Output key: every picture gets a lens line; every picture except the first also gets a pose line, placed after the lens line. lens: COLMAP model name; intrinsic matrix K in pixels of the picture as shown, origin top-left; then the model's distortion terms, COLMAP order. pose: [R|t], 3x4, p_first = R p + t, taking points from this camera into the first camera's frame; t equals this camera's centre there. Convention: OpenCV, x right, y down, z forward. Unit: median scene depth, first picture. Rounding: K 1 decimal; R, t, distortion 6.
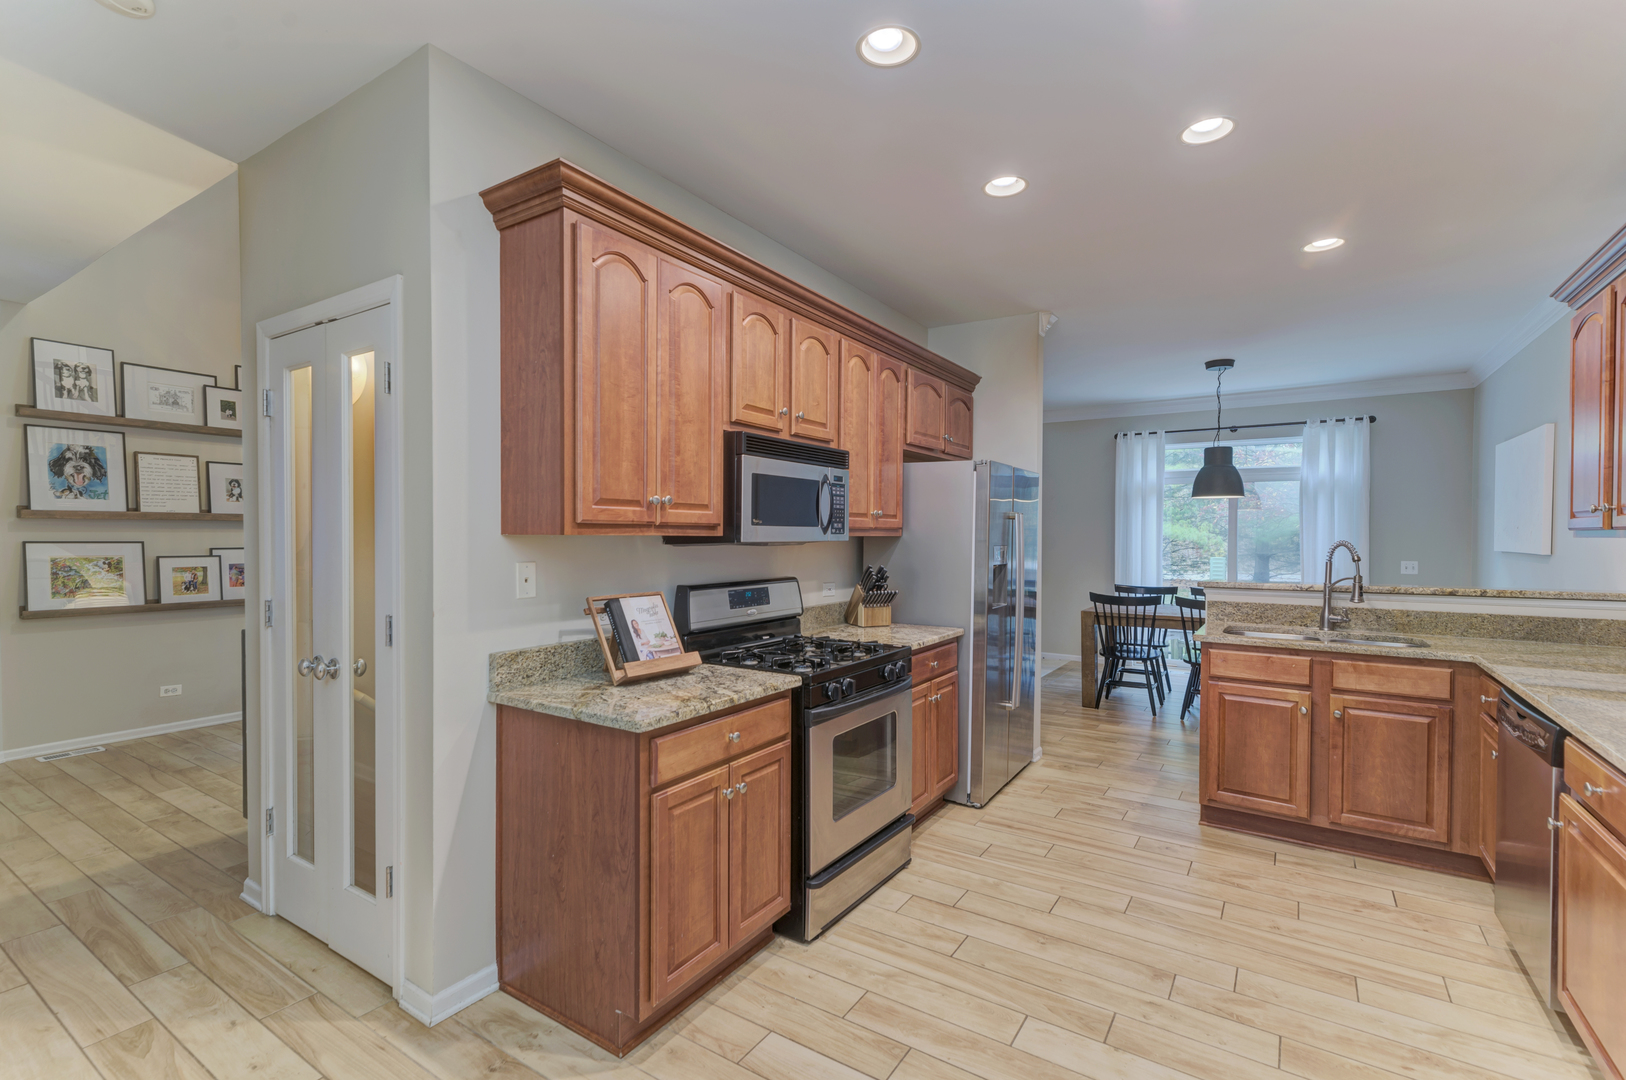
lens RADIAL K [[730.5, 0, 819.9], [0, 730.5, 545.2], [0, 0, 1]] dist [0.012435, -0.001999]
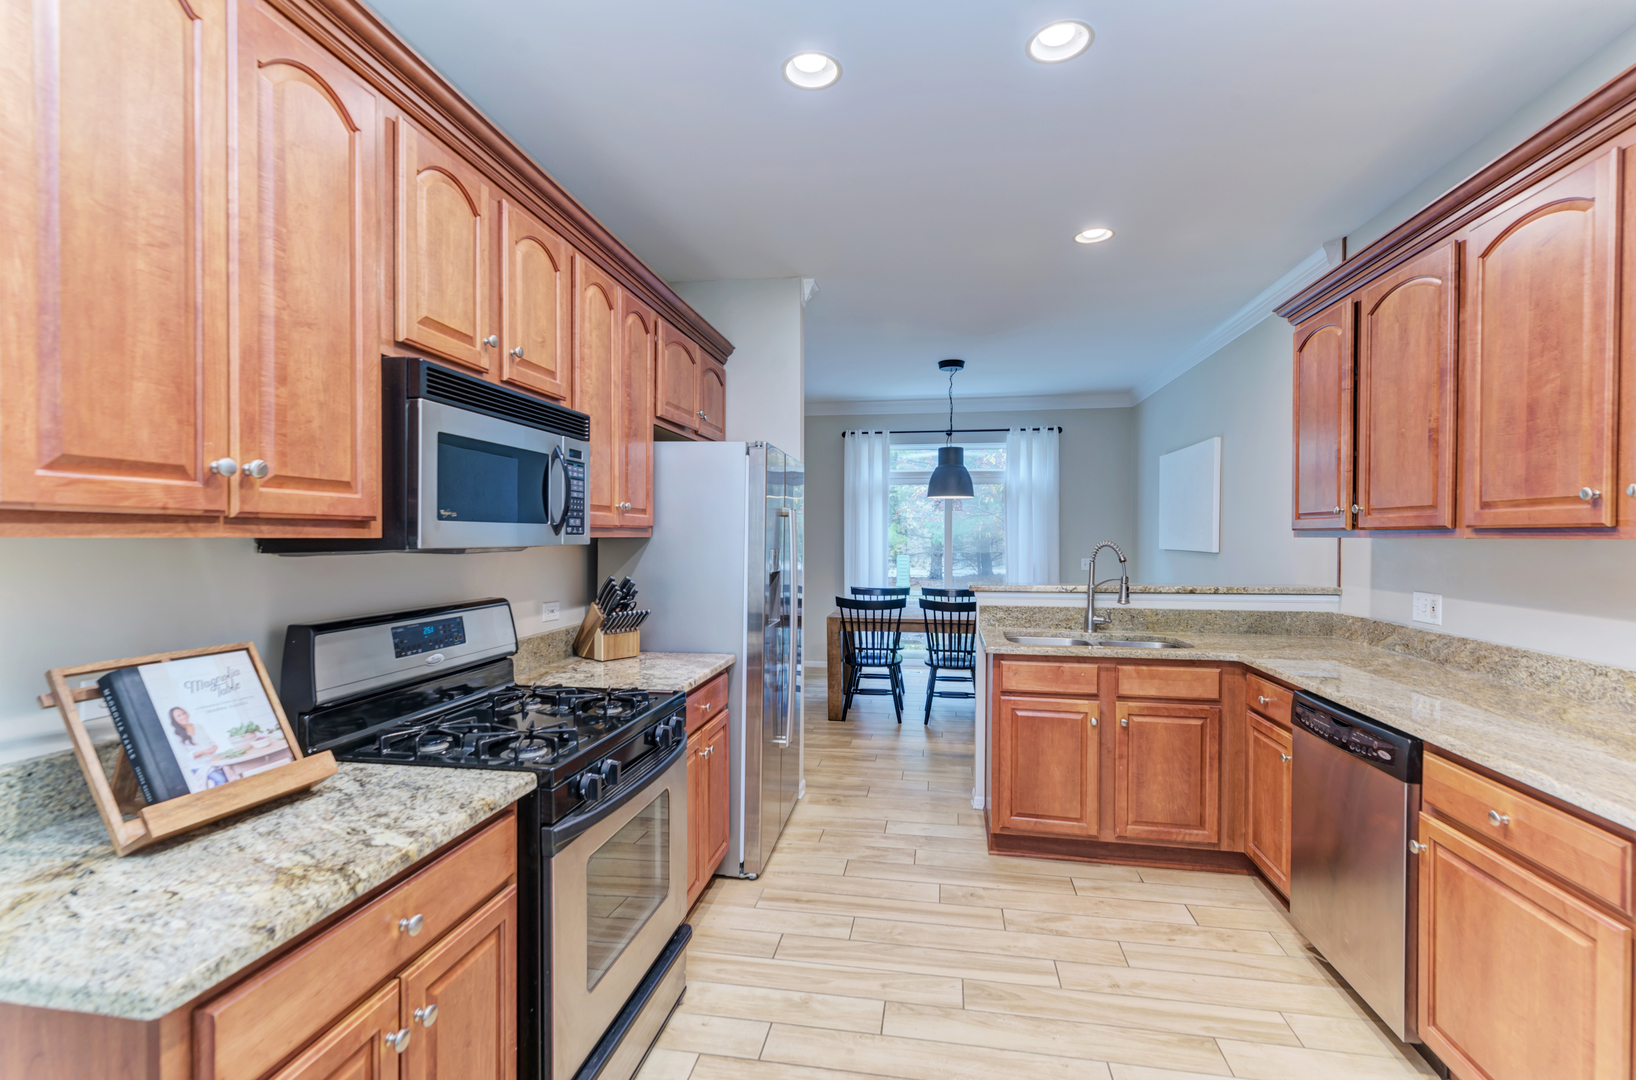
lens RADIAL K [[735.0, 0, 818.4], [0, 735.0, 545.2], [0, 0, 1]] dist [0.012435, -0.001999]
pose [[0.918392, -0.006295, 0.395621, -0.040410], [0.006375, 0.999979, 0.001111, -0.004872], [-0.395619, 0.001502, 0.918413, 0.283949]]
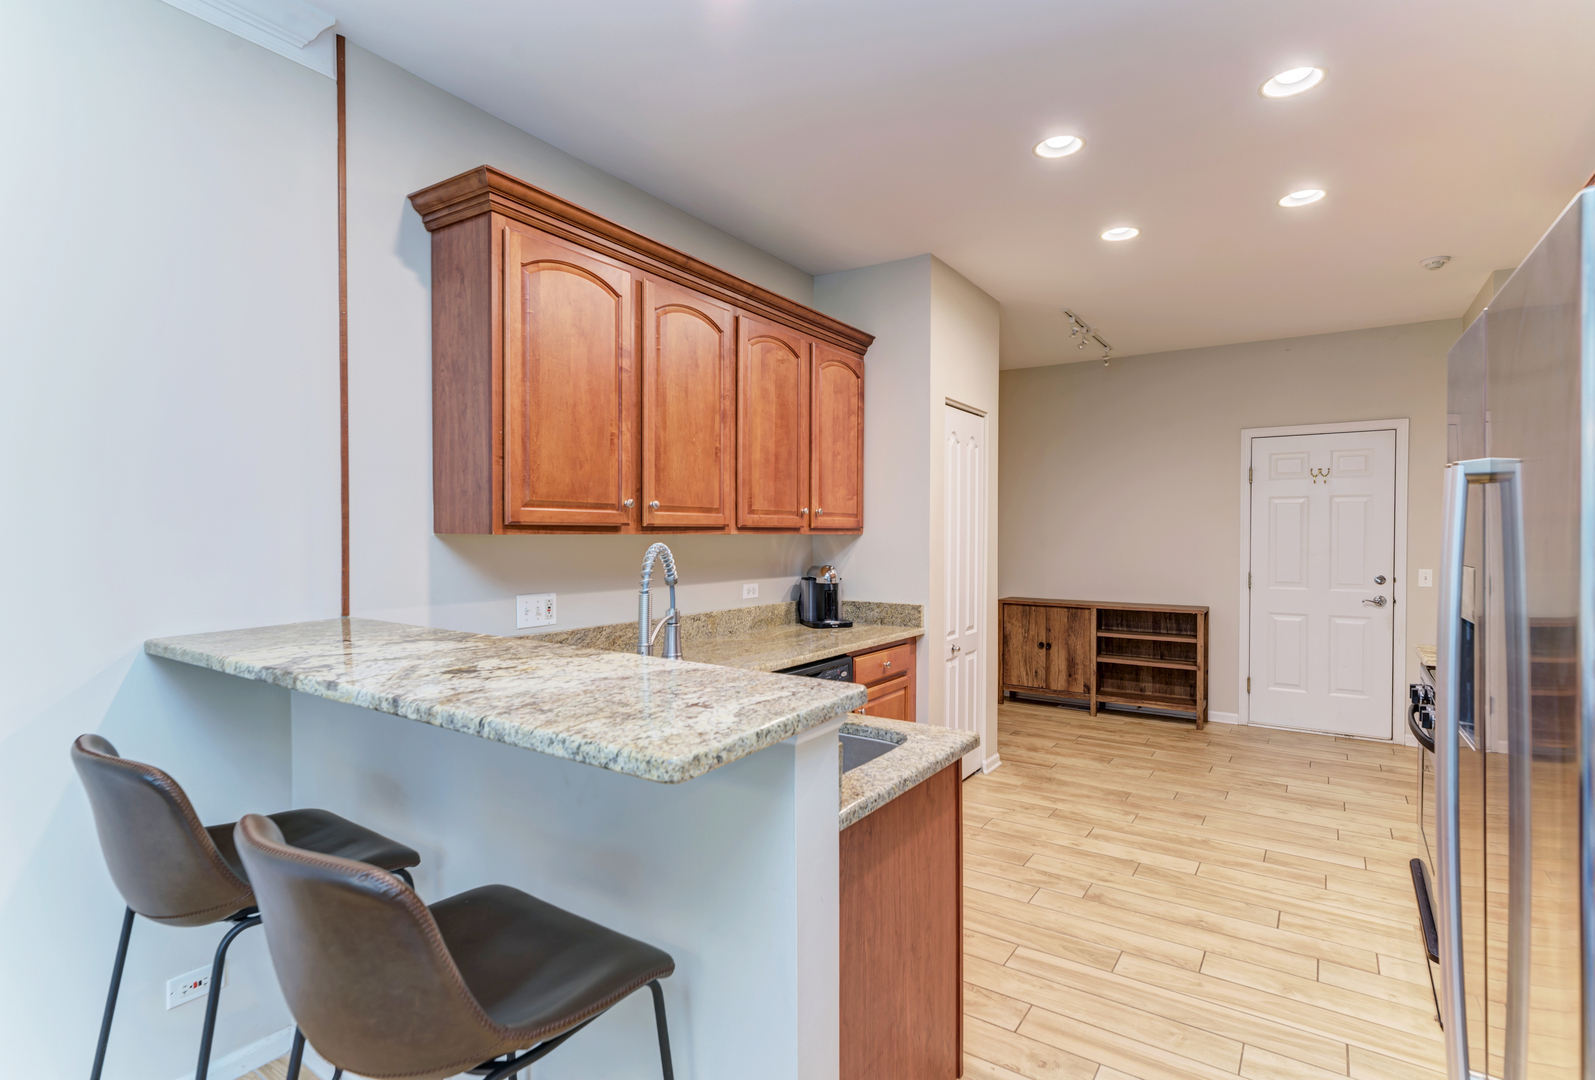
lens RADIAL K [[784.1, 0, 812.2], [0, 784.1, 546.2], [0, 0, 1]] dist [0.020036, 0.001269]
pose [[-0.999982, -0.004960, 0.003438, 0.701724], [-0.004846, 0.999465, 0.032350, -0.025032], [-0.003596, 0.032332, -0.999471, 1.727837]]
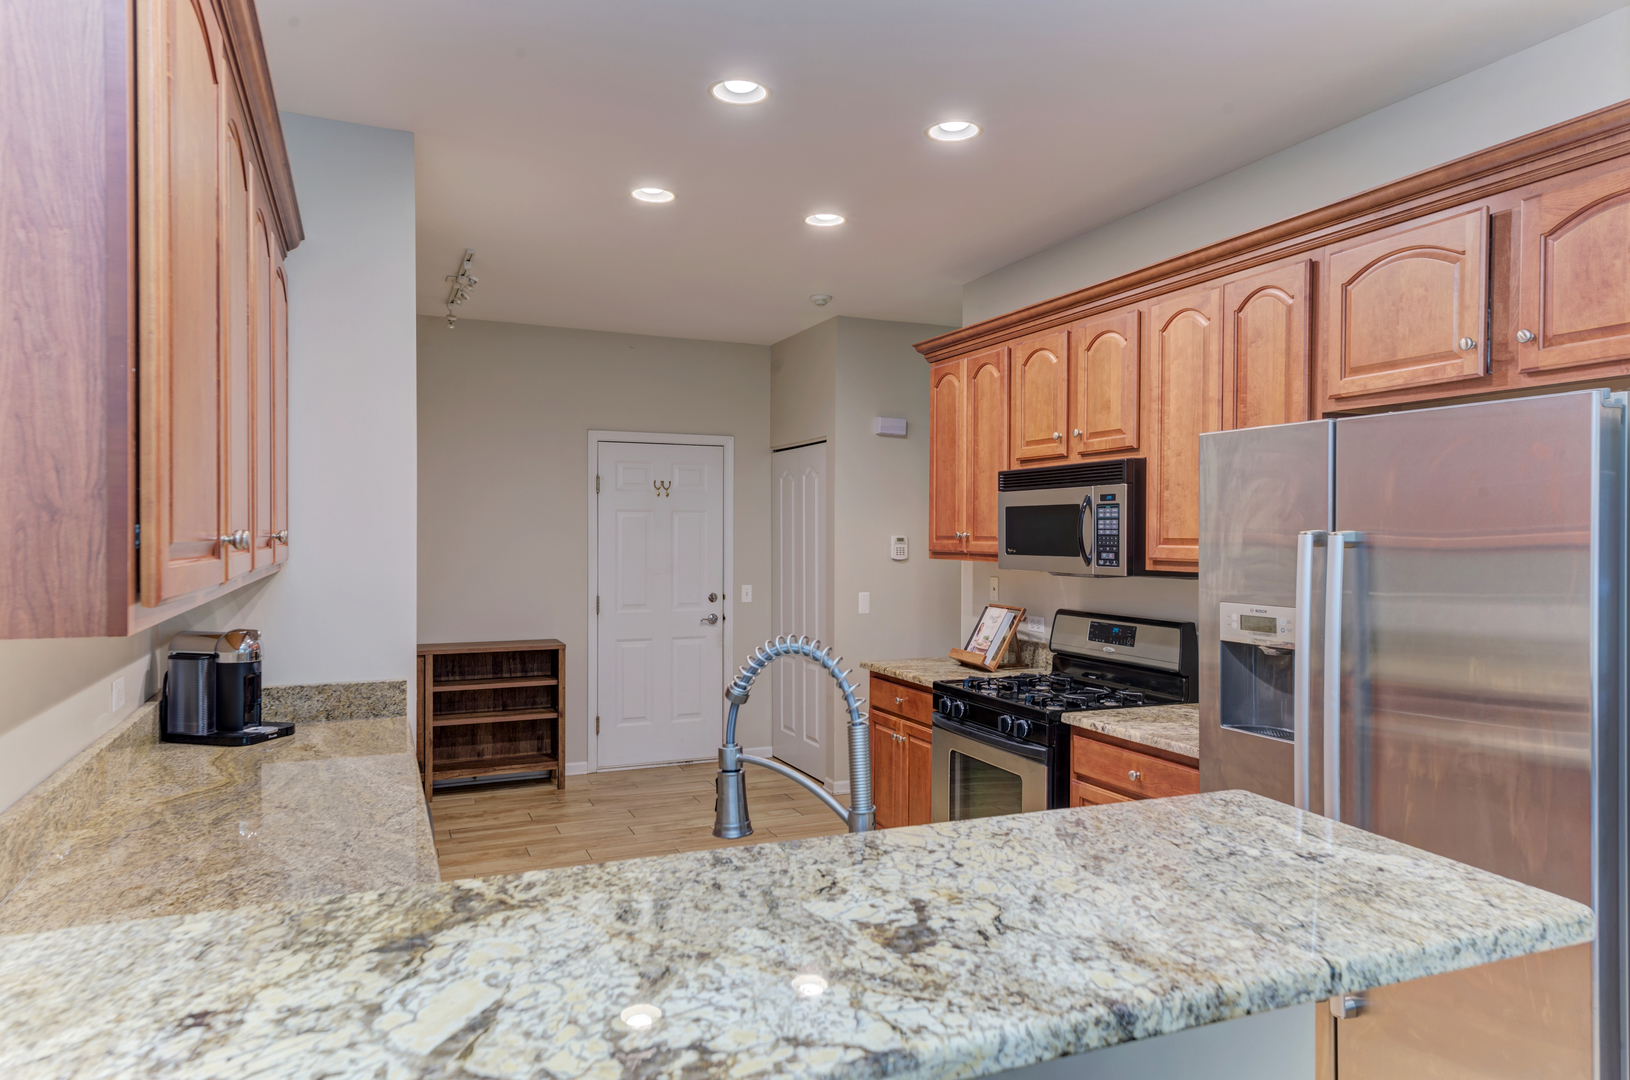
lens RADIAL K [[1027.2, 0, 820.4], [0, 1027.2, 540.0], [0, 0, 1]] dist [0.009491, 0.003027]
pose [[-0.552163, 0.000310, -0.833736, 1.176264], [-0.016750, 0.999794, 0.011465, -0.053764], [0.833568, 0.020295, -0.552044, 1.405427]]
